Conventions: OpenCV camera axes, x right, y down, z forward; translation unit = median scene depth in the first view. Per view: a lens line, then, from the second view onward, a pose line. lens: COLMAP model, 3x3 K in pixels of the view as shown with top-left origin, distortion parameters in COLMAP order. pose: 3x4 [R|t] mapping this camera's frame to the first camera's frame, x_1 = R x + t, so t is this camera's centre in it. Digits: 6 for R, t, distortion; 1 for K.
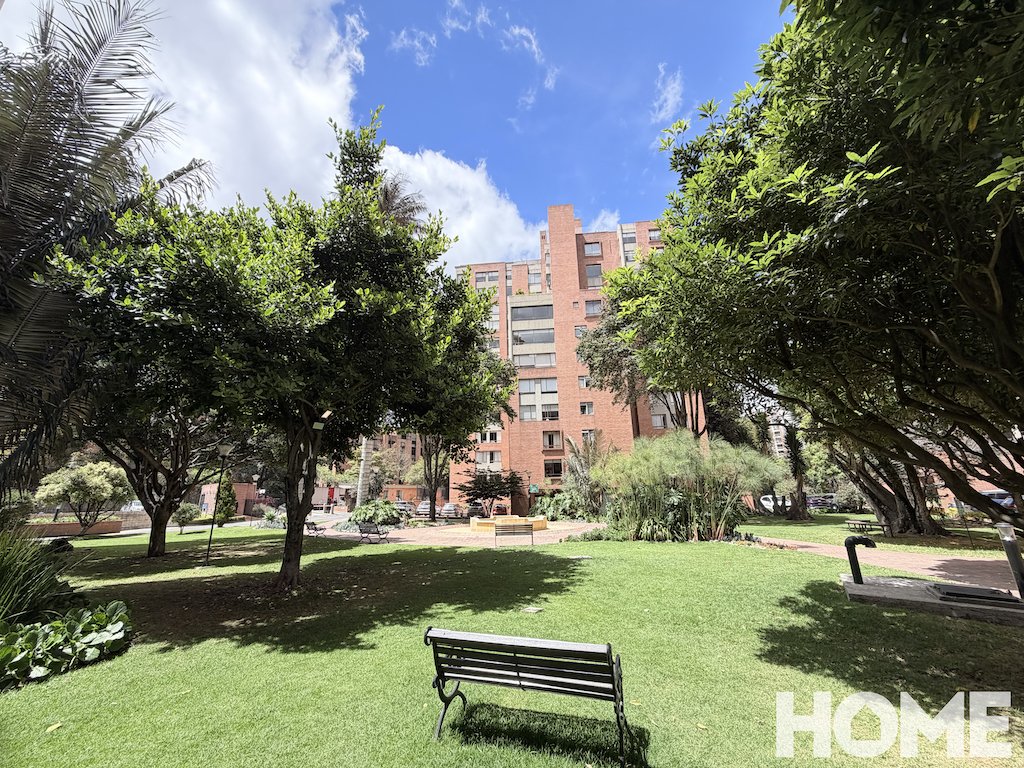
lens RADIAL K [[406.2, 0, 509.9], [0, 406.2, 382.6], [0, 0, 1]] dist [0.000276, 0.000151]
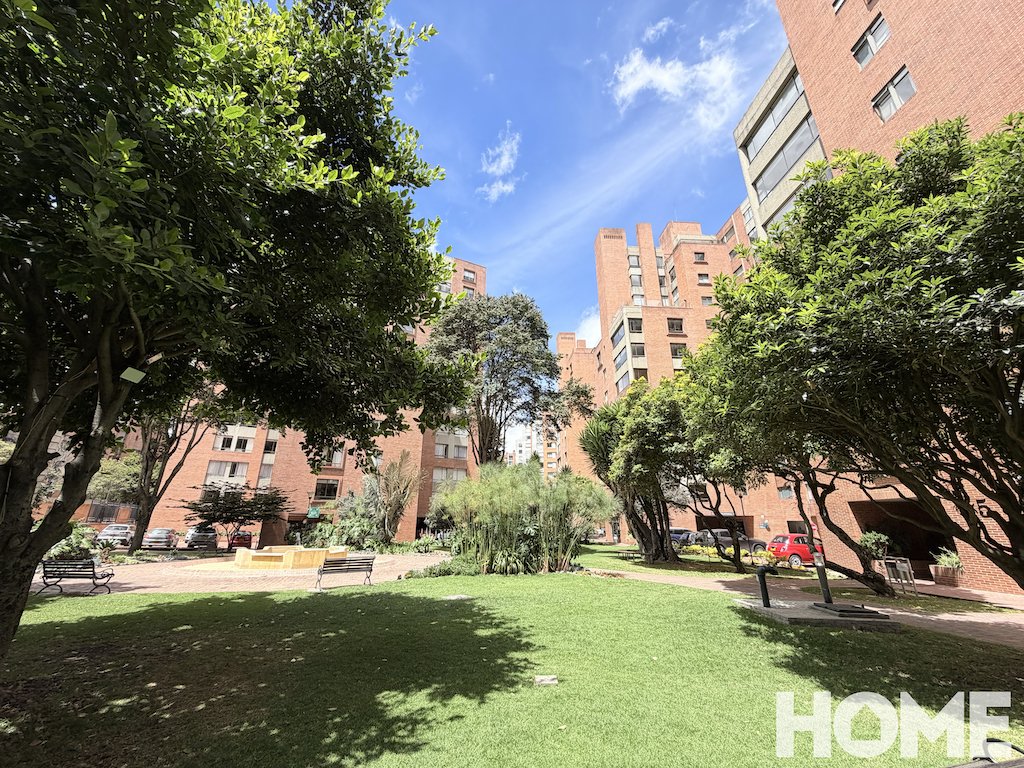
lens RADIAL K [[406.2, 0, 509.9], [0, 406.2, 382.6], [0, 0, 1]] dist [0.000276, 0.000151]
pose [[0.823810, 0.211648, 0.525873, -0.222472], [-0.177214, 0.977344, -0.115735, 0.058480], [-0.538453, 0.002151, 0.842652, 0.186069]]
